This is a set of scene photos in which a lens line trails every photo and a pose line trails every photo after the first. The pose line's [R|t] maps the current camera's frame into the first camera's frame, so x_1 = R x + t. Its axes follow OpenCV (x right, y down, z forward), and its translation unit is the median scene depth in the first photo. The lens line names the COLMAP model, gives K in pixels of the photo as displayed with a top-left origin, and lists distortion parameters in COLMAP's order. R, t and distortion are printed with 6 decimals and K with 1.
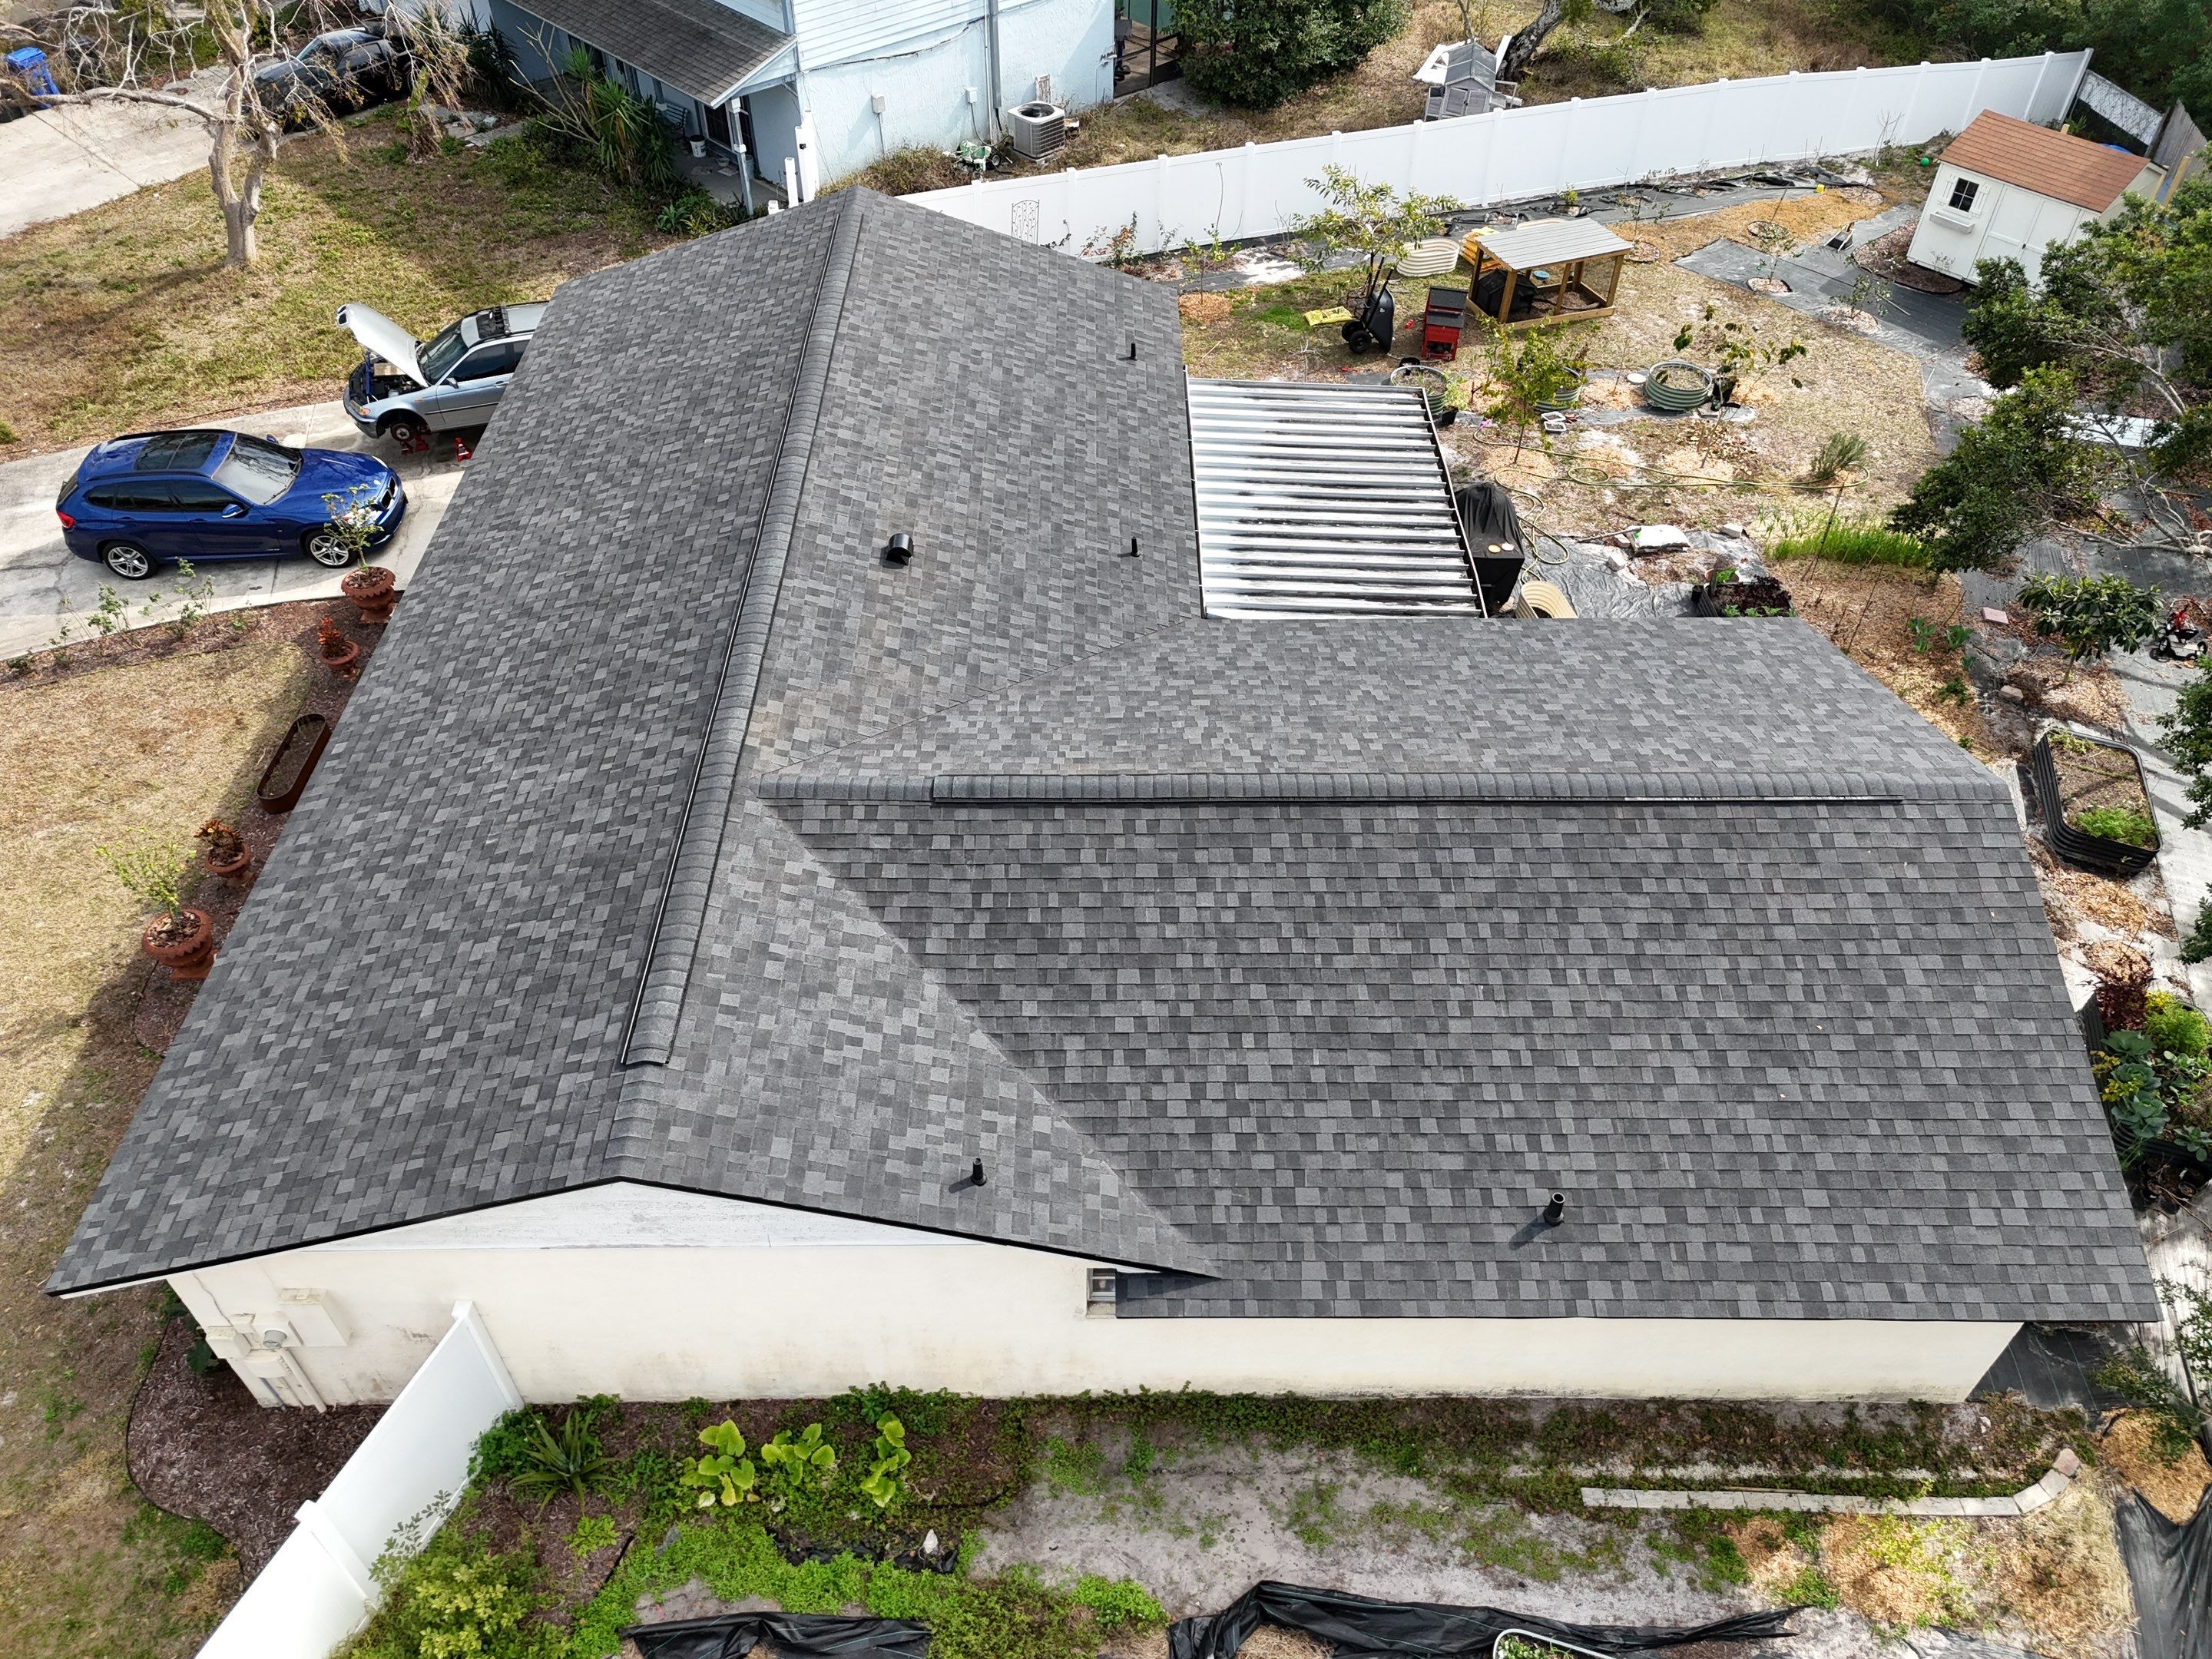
lens RADIAL K [[1623.5, 0, 1112.7], [0, 1623.5, 831.7], [0, 0, 1]] dist [0.071261, -0.058321]
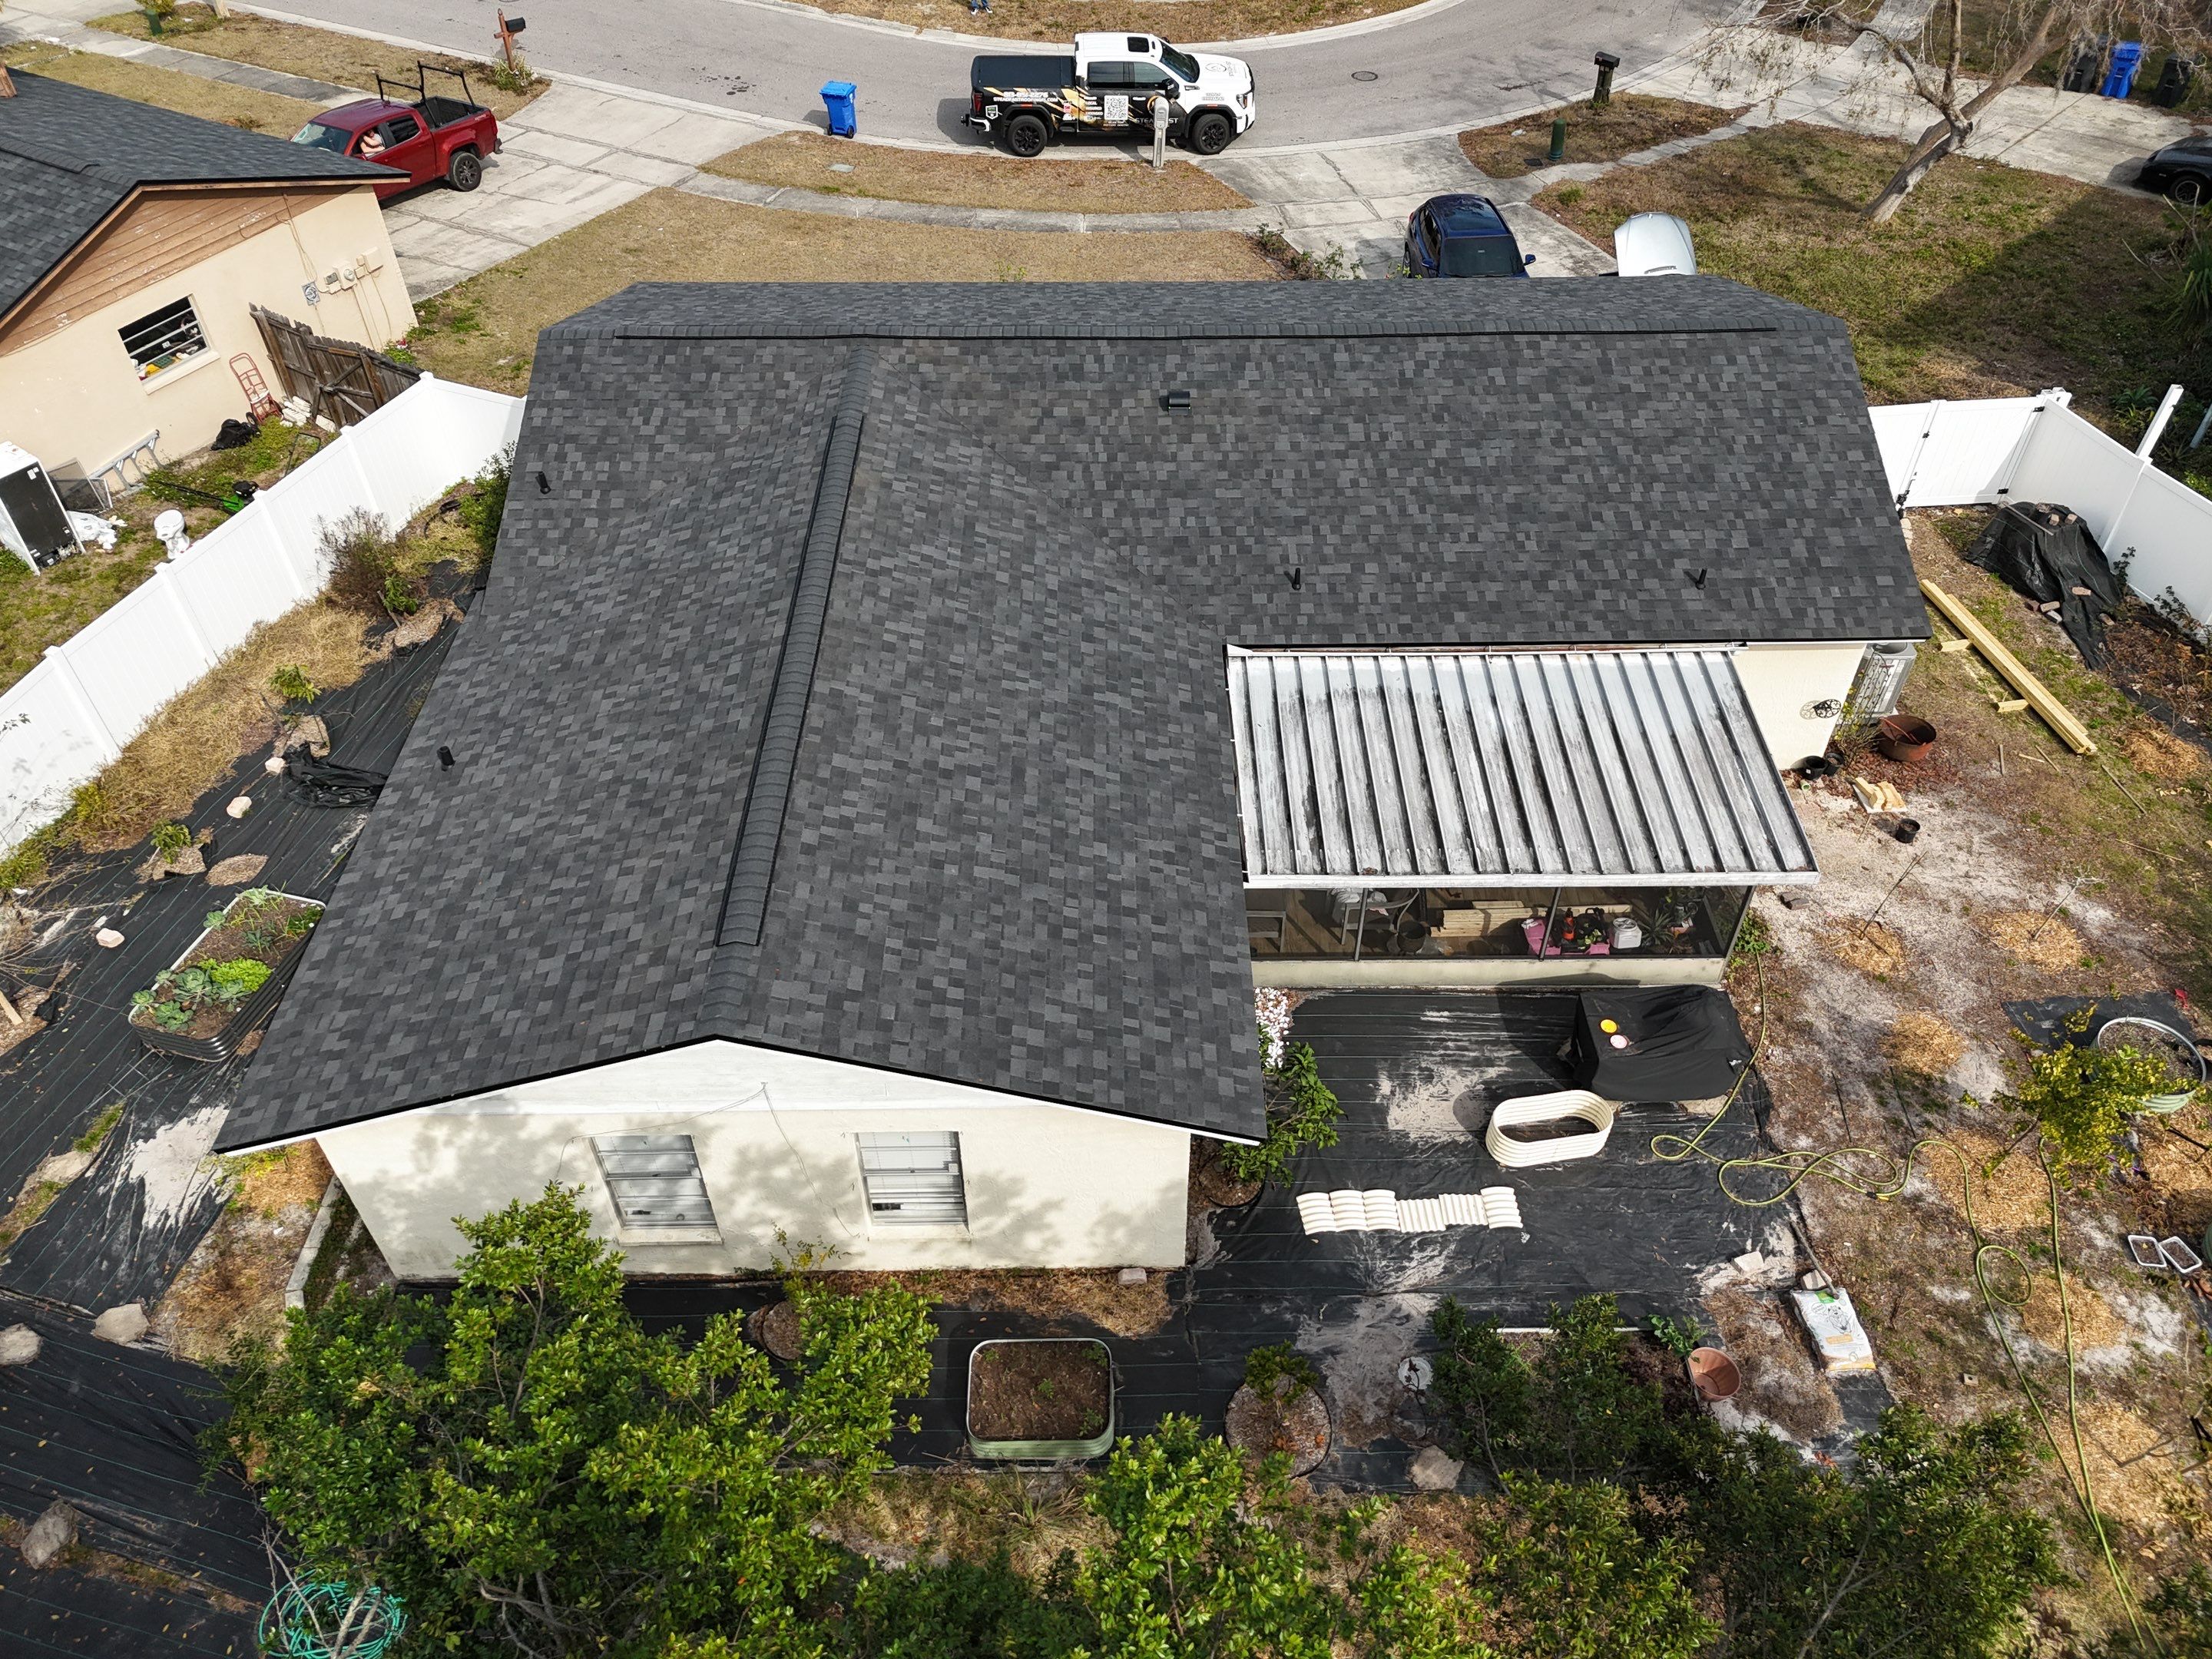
lens RADIAL K [[1623.5, 0, 1114.5], [0, 1623.5, 828.8], [0, 0, 1]] dist [0.071261, -0.058321]
pose [[-0.000885, 0.685154, -0.728397, 1.111278], [-0.697860, 0.521280, 0.491180, -0.666805], [0.716233, 0.508754, 0.477681, 0.689128]]
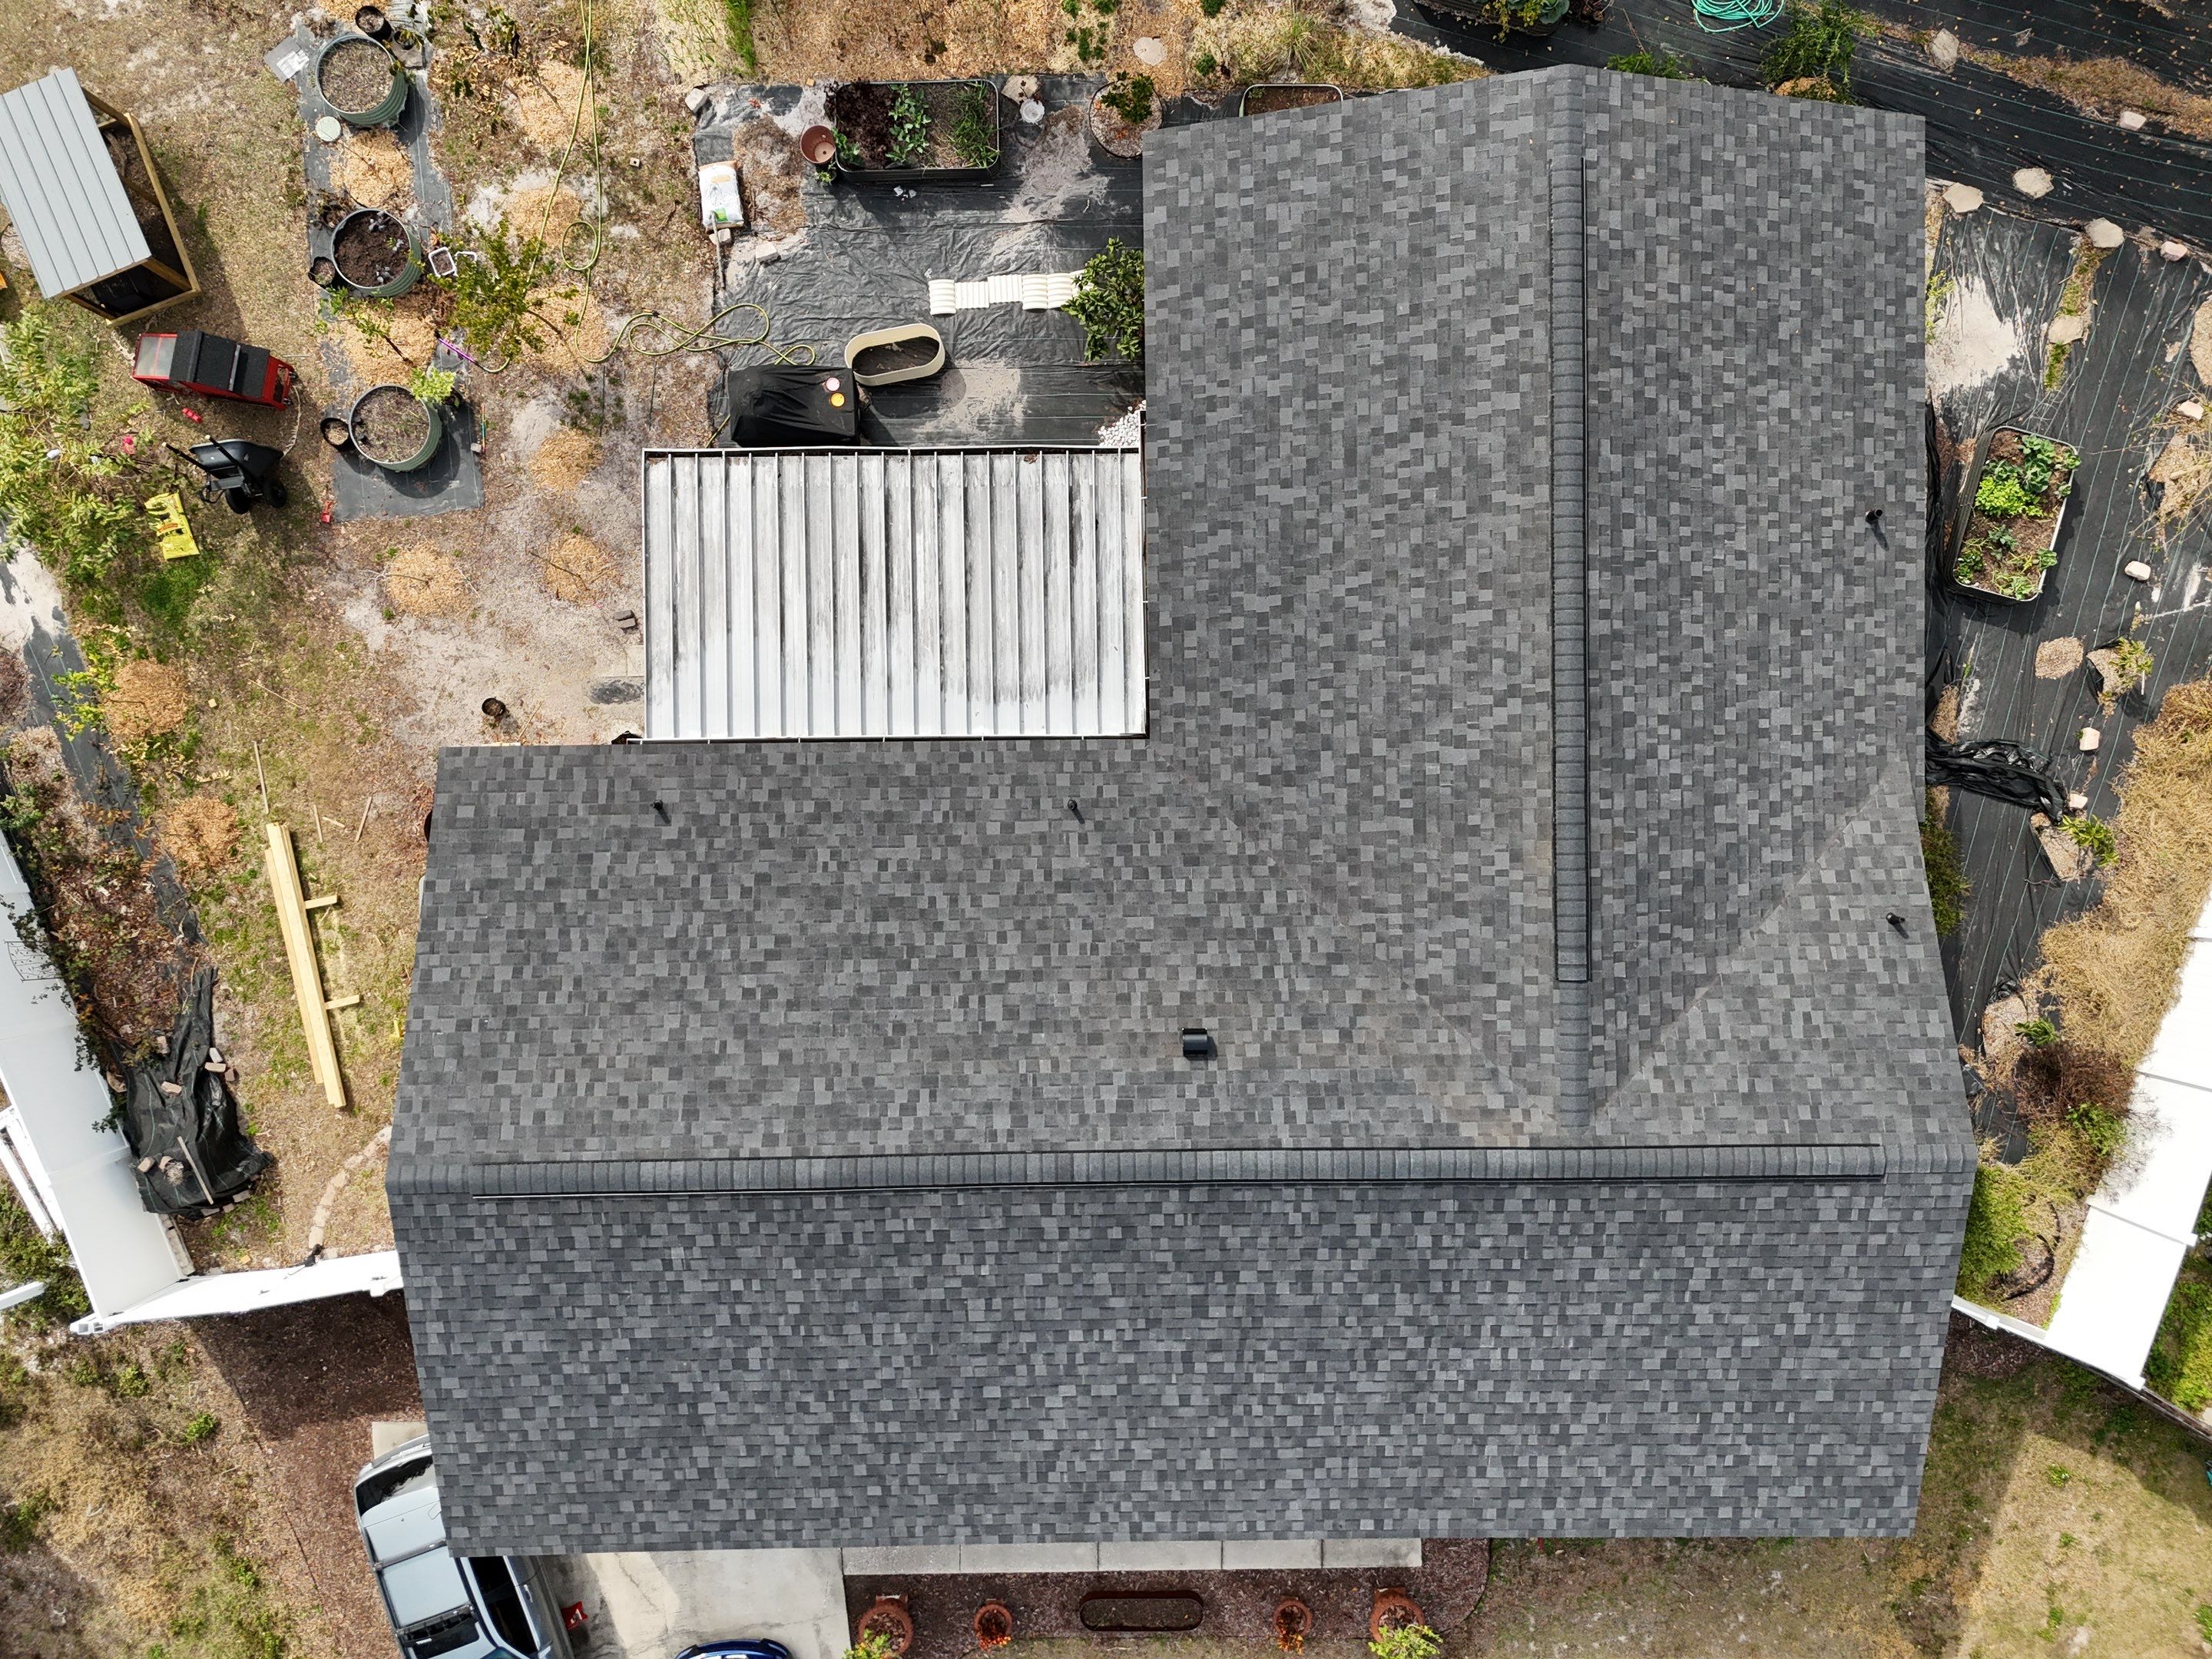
lens RADIAL K [[1623.5, 0, 1112.4], [0, 1623.5, 829.9], [0, 0, 1]] dist [0.071261, -0.058321]
pose [[-0.004849, -0.999806, -0.019100, 0.023150], [0.698053, -0.017061, 0.715843, -1.113740], [-0.716030, -0.009862, 0.698000, 0.413812]]
